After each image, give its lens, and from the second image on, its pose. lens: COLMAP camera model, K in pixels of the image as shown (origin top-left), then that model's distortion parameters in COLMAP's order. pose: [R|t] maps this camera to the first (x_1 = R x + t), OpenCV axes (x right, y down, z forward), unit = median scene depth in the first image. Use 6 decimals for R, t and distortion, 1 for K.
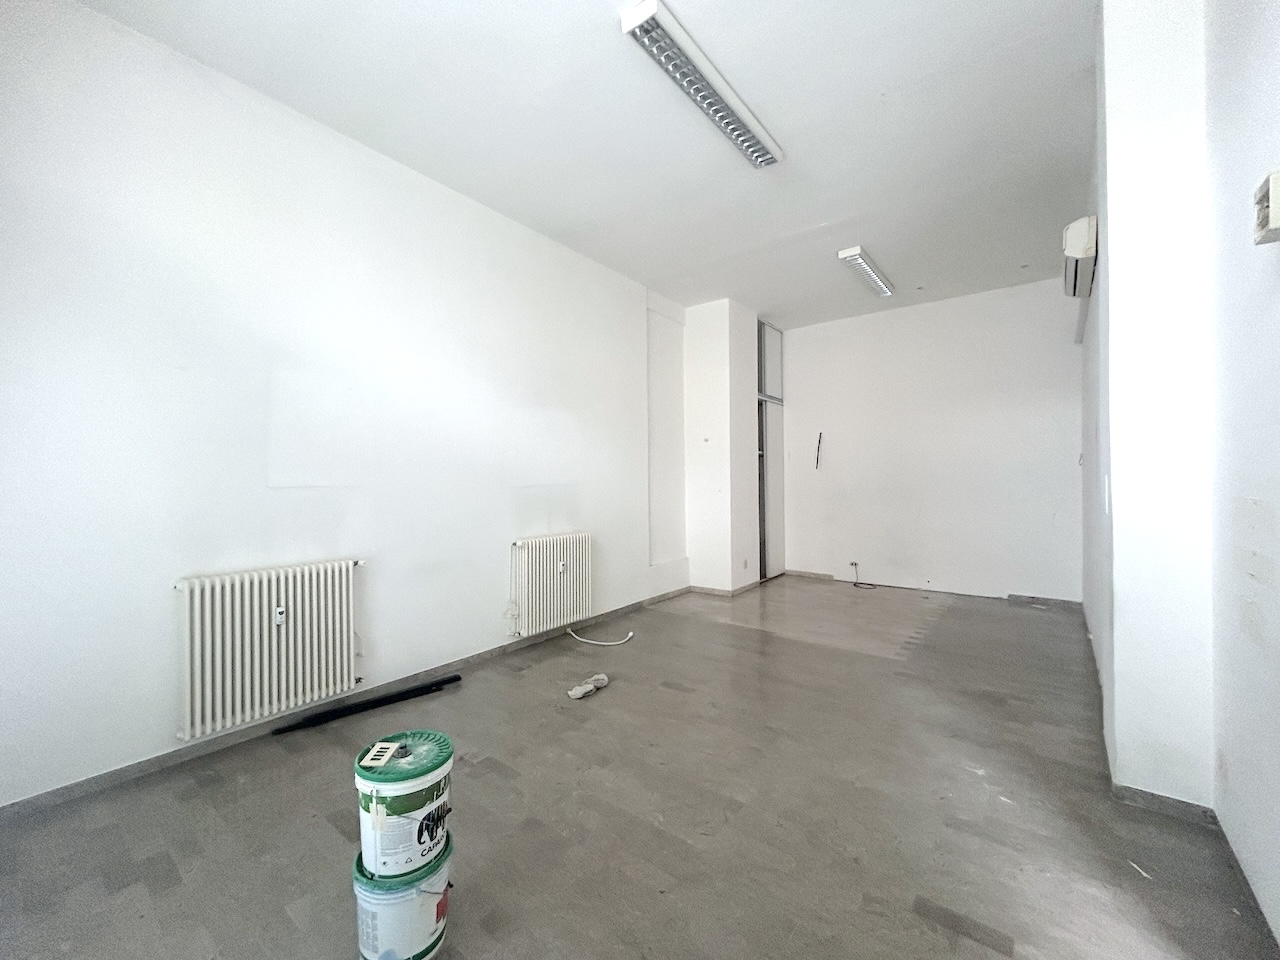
lens RADIAL K [[518.3, 0, 646.7], [0, 518.3, 480.2], [0, 0, 1]] dist [-0.000747, 0.000170]
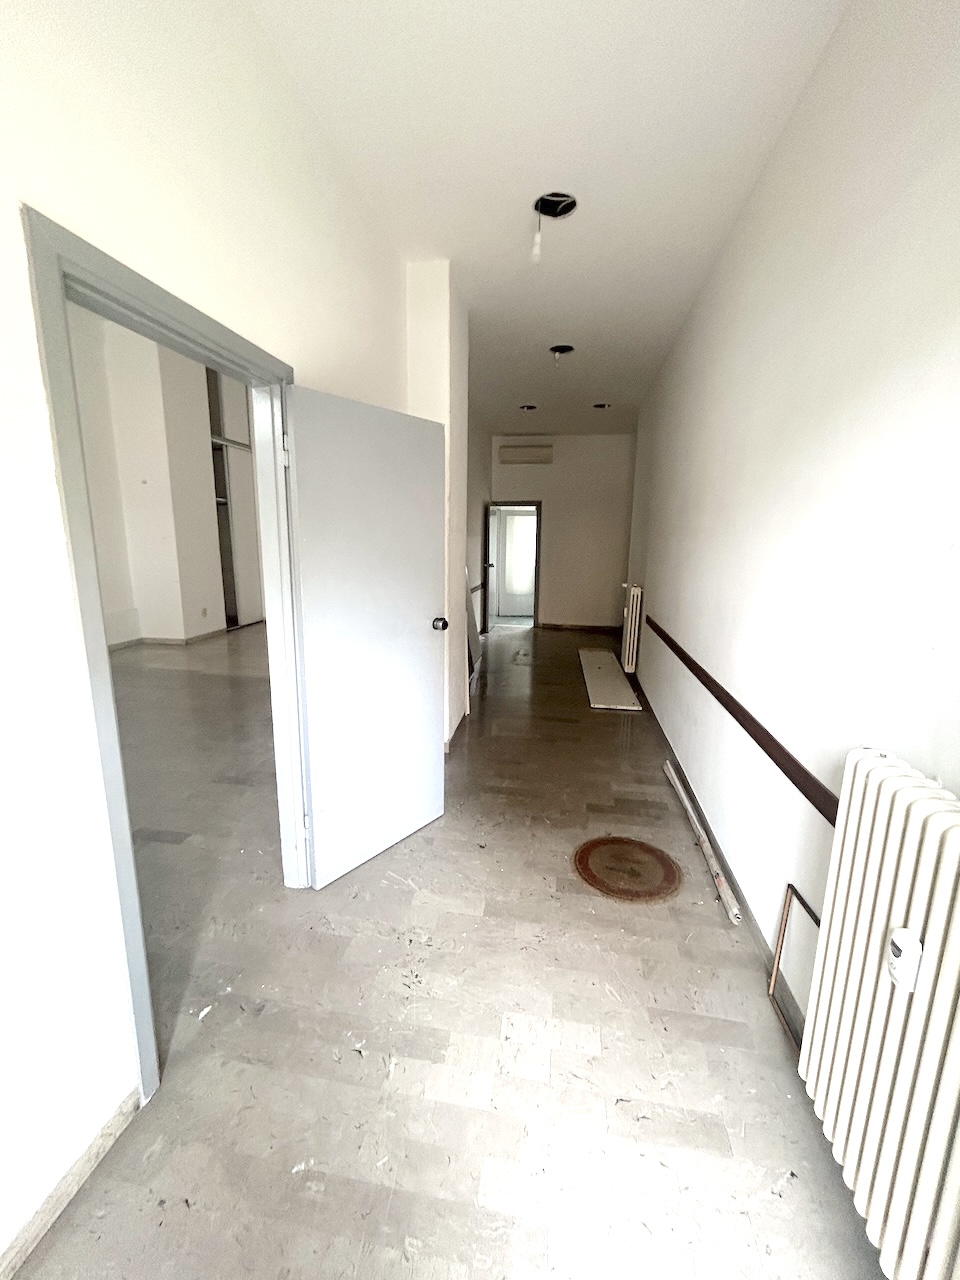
lens RADIAL K [[518.3, 0, 481.4], [0, 518.3, 639.9], [0, 0, 1]] dist [-0.000747, 0.000170]
pose [[0.878795, -0.077464, 0.470870, 0.174716], [-0.018459, 0.980480, 0.195752, 0.005556], [-0.476842, -0.180718, 0.860211, -0.132516]]
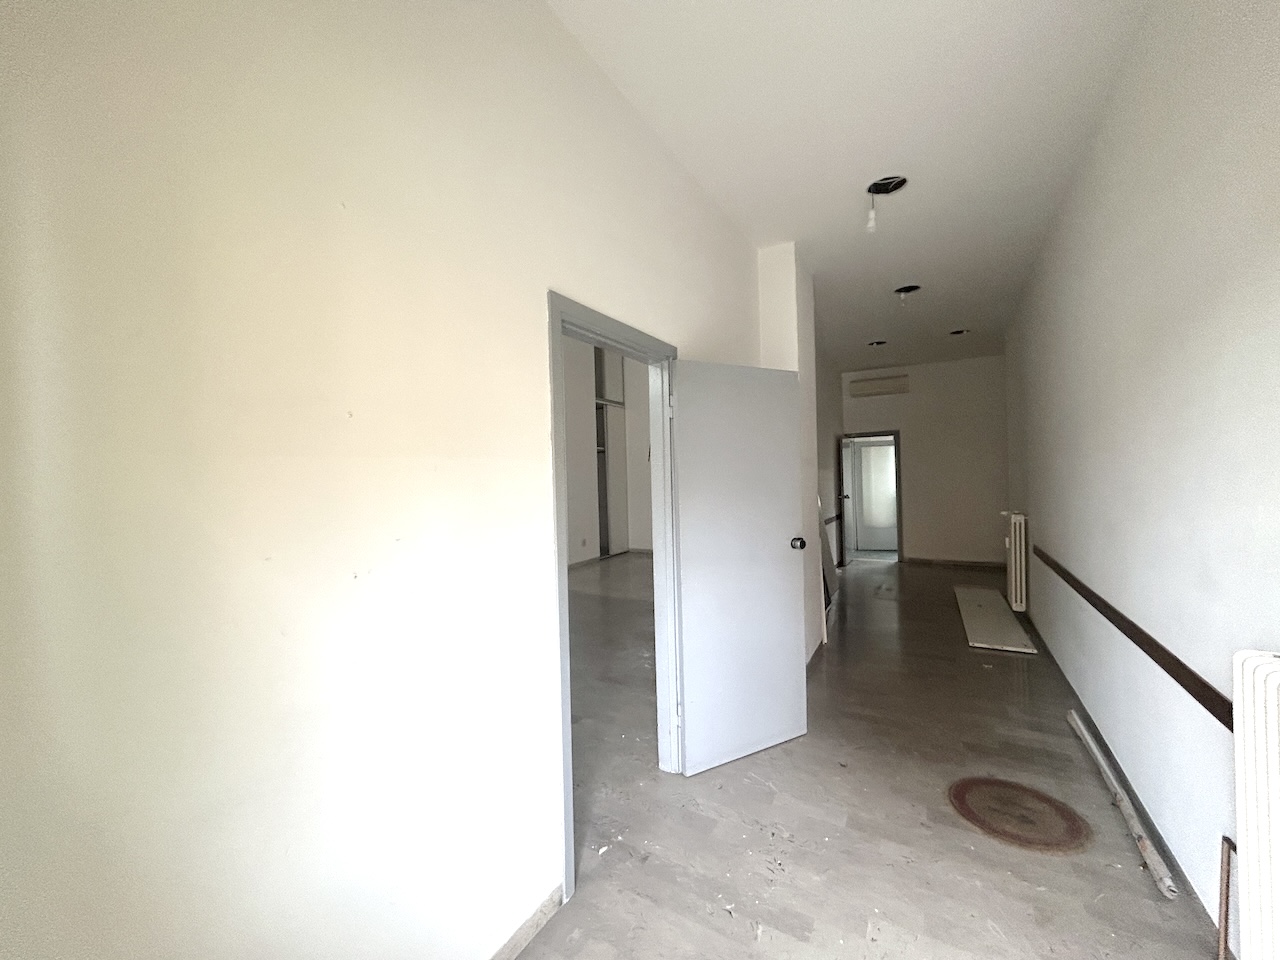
lens RADIAL K [[518.3, 0, 638.9], [0, 518.3, 479.1], [0, 0, 1]] dist [-0.000747, 0.000170]
pose [[0.990835, -0.024171, 0.132900, 0.151596], [0.023557, 0.999703, 0.006195, 0.010904], [-0.133011, -0.003007, 0.991110, -0.182125]]
